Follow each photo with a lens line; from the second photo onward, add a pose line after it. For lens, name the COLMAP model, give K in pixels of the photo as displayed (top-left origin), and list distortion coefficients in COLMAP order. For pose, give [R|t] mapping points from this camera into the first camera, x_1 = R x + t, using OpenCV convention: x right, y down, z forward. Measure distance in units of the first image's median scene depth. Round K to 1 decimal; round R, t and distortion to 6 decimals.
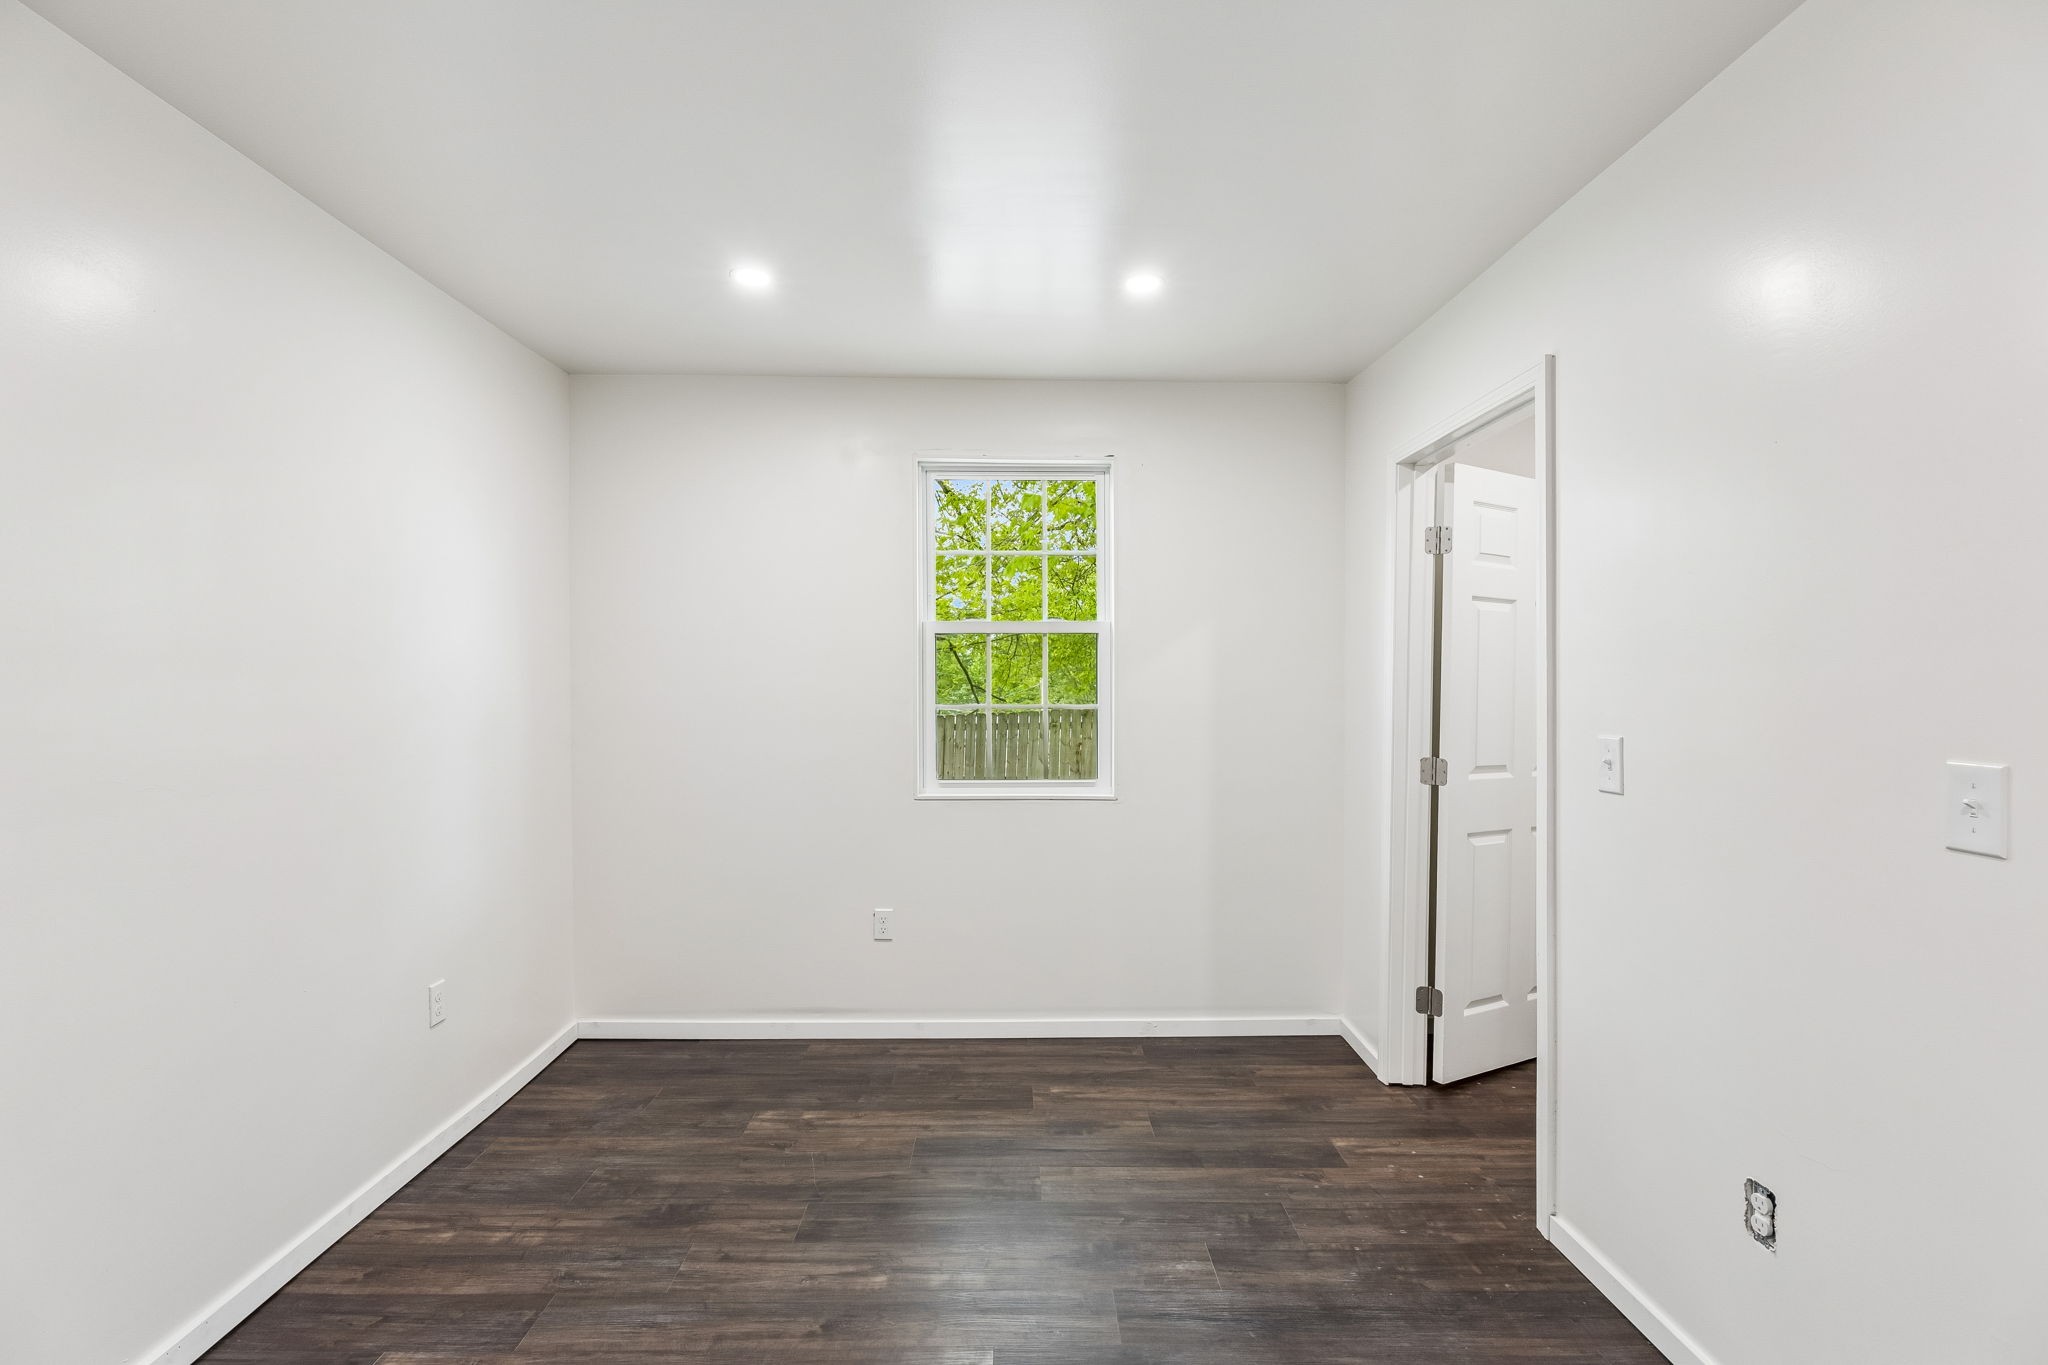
lens RADIAL K [[969.9, 0, 1015.2], [0, 969.9, 693.9], [0, 0, 1]] dist [0.009210, 0.004864]
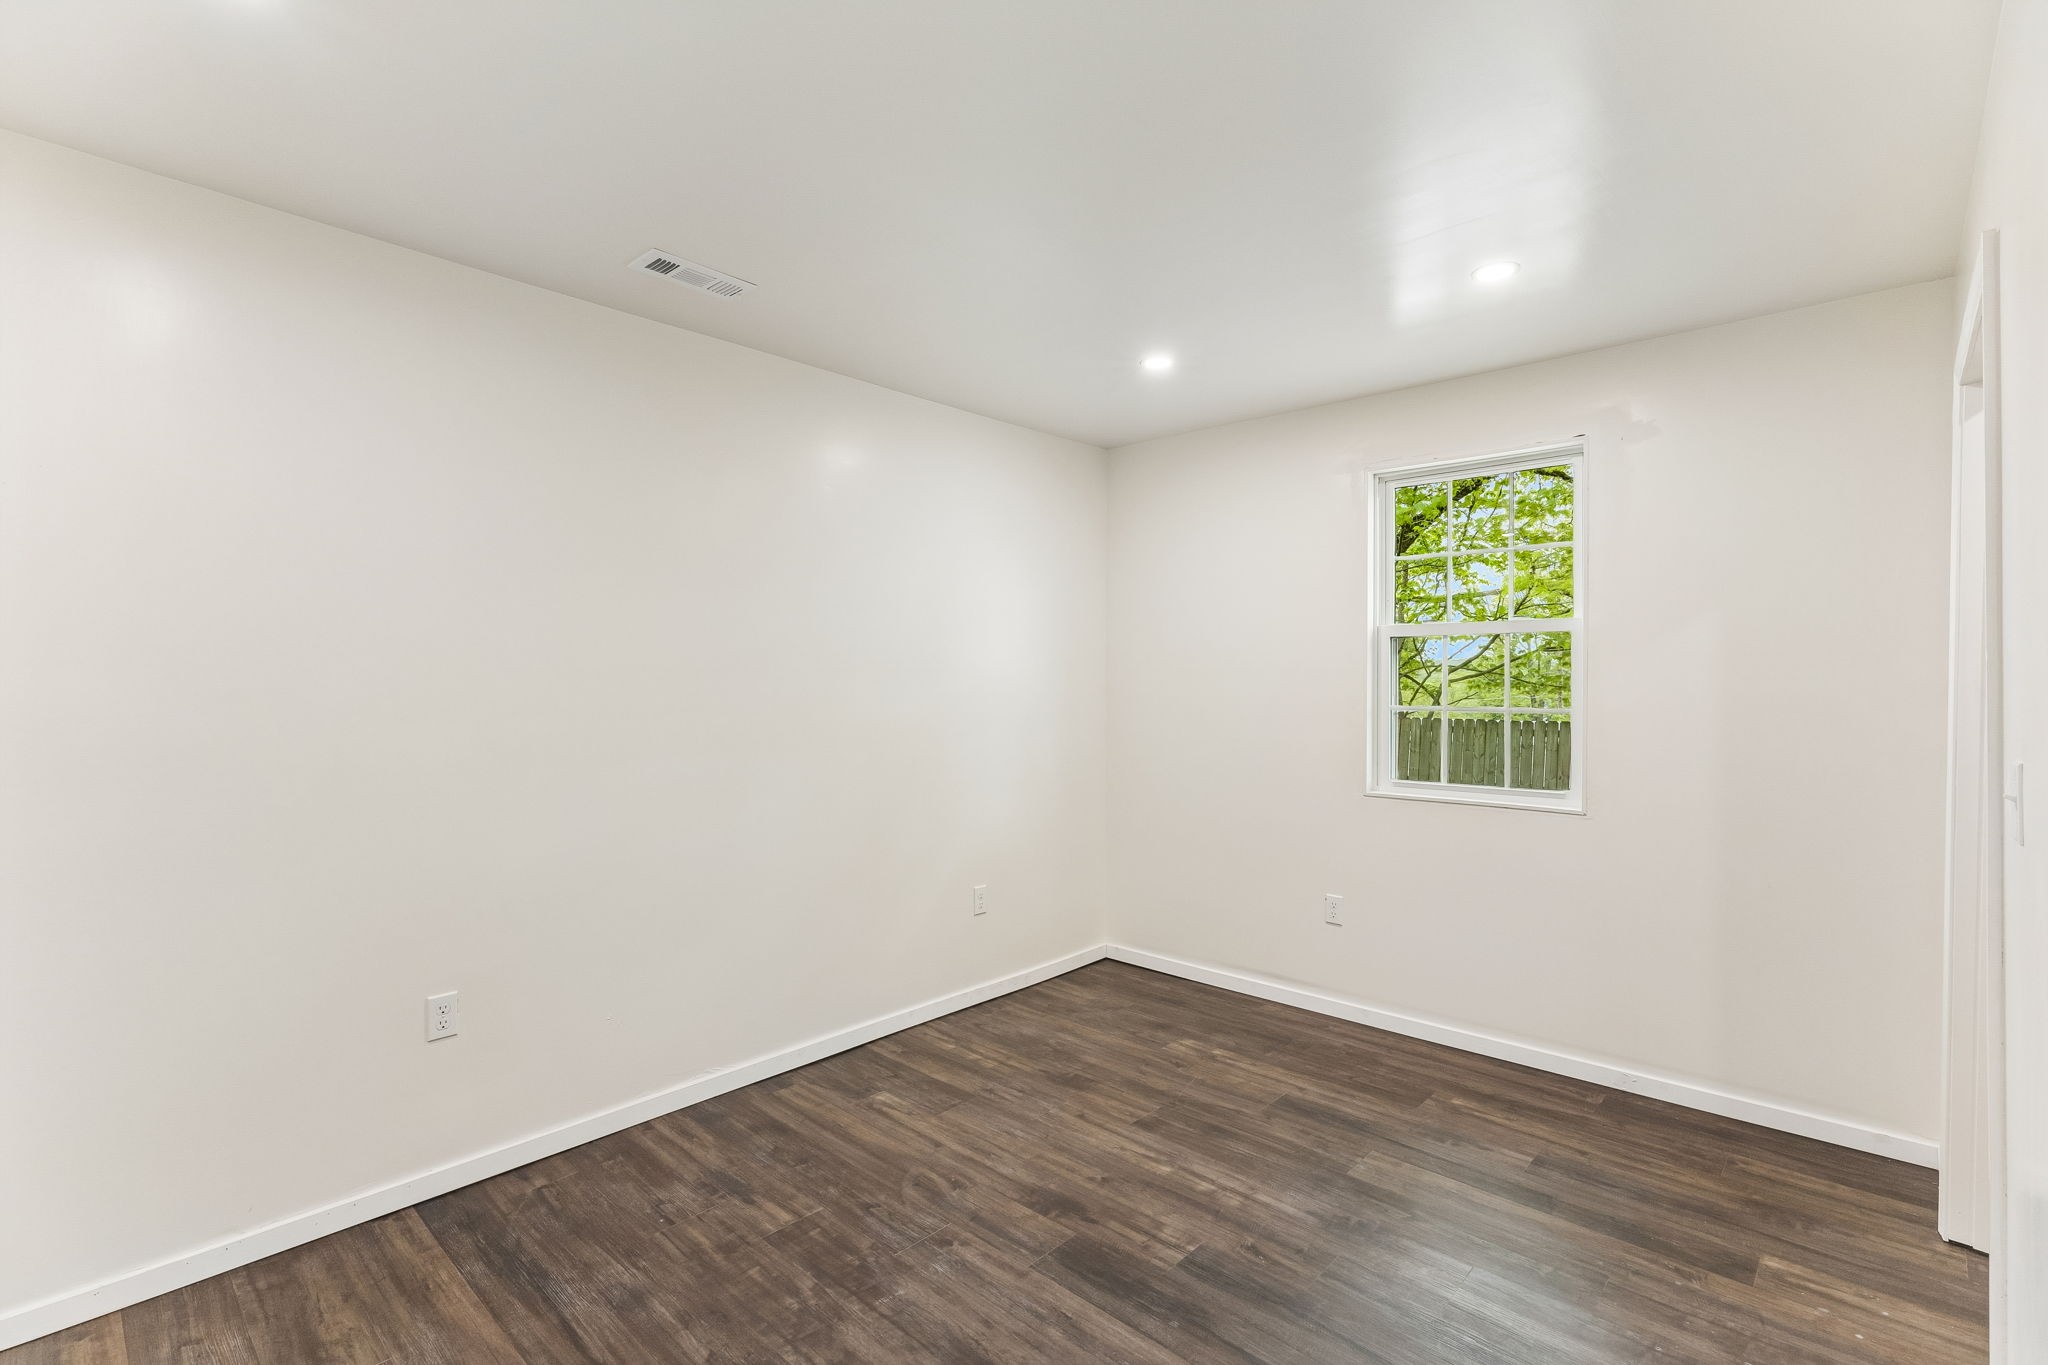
lens RADIAL K [[969.9, 0, 1034.1], [0, 969.9, 678.2], [0, 0, 1]] dist [0.009210, 0.004864]
pose [[0.722270, 0.000494, -0.691611, 0.441182], [-0.009630, 0.999910, -0.009343, -0.006463], [0.691544, 0.013409, 0.722209, -0.011098]]
